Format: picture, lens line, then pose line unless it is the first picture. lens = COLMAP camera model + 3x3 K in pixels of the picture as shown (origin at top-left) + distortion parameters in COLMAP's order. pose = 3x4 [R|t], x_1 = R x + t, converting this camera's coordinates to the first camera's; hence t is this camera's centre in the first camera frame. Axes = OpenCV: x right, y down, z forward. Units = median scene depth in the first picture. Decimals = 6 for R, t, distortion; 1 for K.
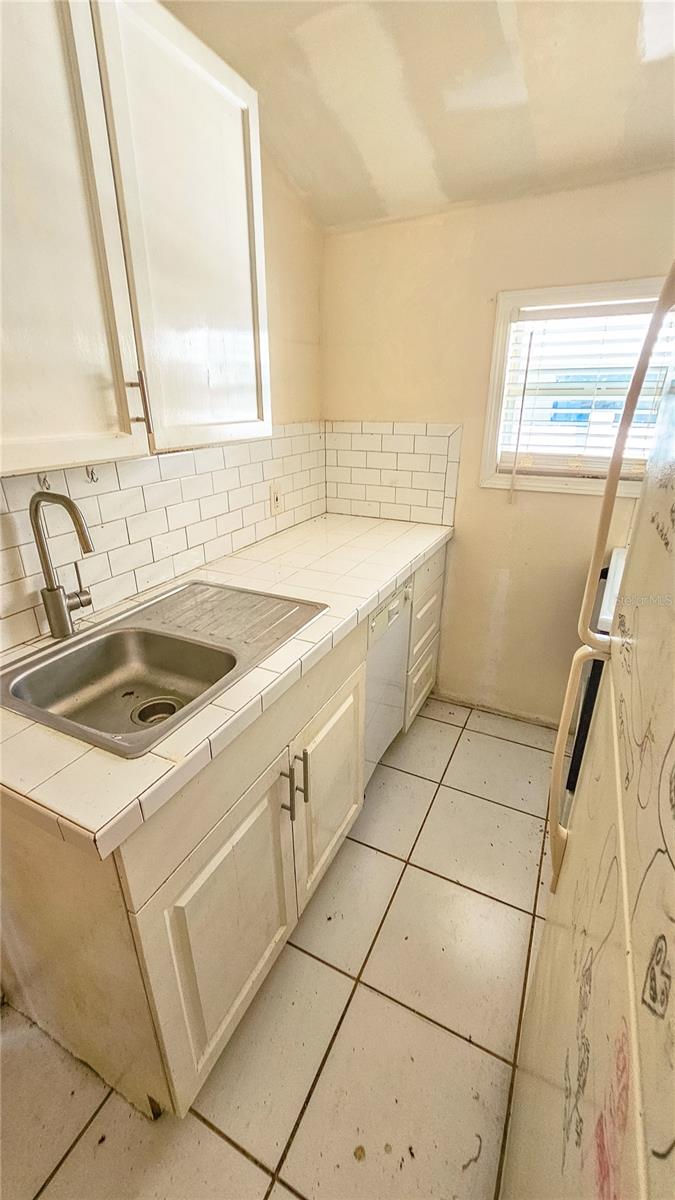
lens RADIAL K [[500.7, 0, 311.8], [0, 500.7, 593.0], [0, 0, 1]] dist [0.001823, 0.000061]
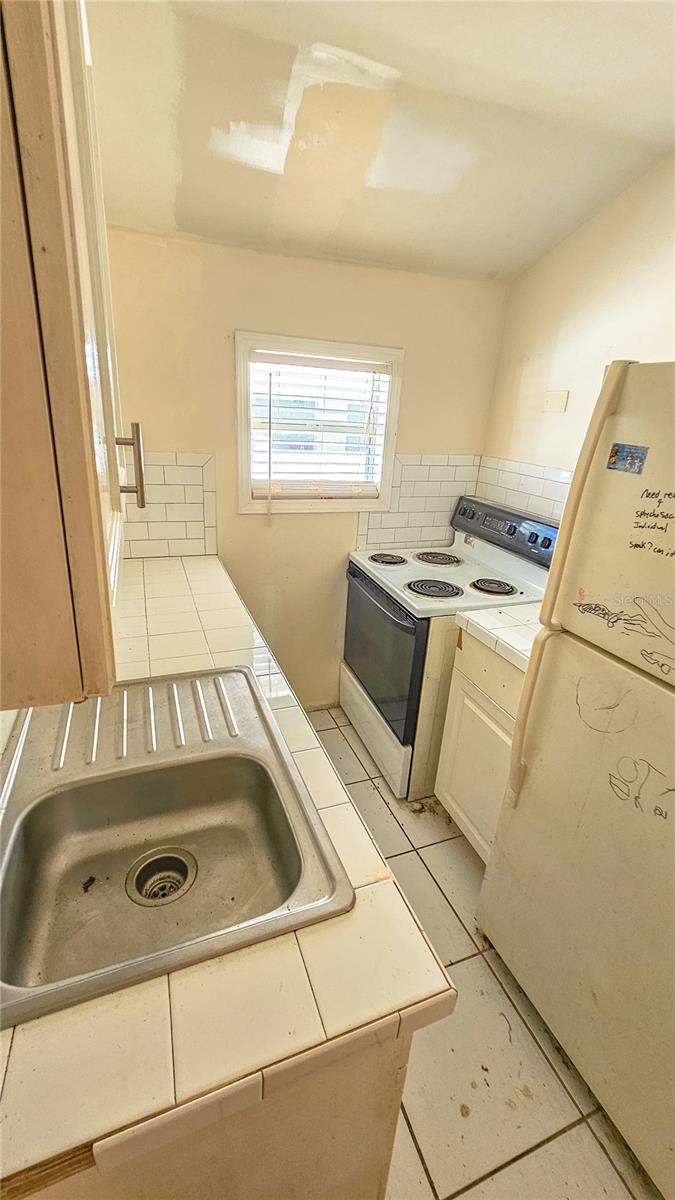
lens RADIAL K [[509.0, 0, 337.5], [0, 509.0, 600.0], [0, 0, 1]] dist [0.000995, 0.000241]
pose [[0.647929, -0.224369, 0.727906, -0.382773], [0.224764, 0.969398, 0.098738, -0.108996], [-0.727784, 0.099632, 0.678531, 0.173235]]
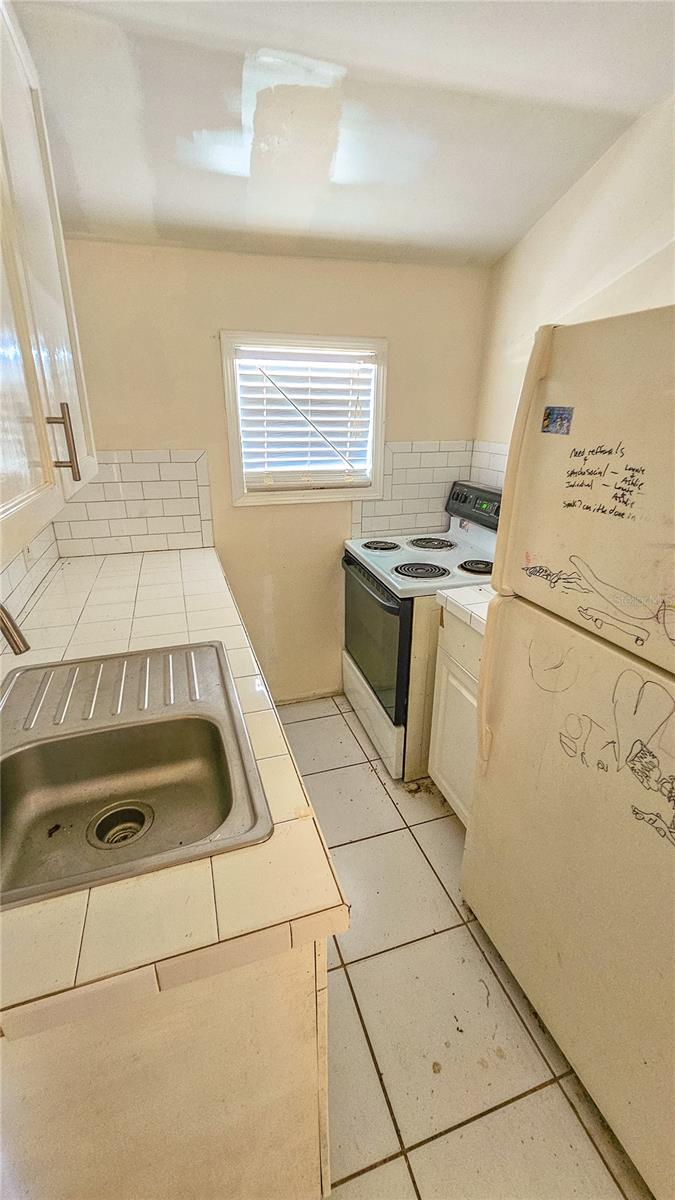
lens RADIAL K [[509.0, 0, 337.5], [0, 509.0, 600.0], [0, 0, 1]] dist [0.000995, 0.000241]
pose [[0.687712, -0.241400, 0.684674, -0.348092], [0.260024, 0.962434, 0.078154, -0.051224], [-0.677820, 0.124285, 0.724647, 0.088689]]
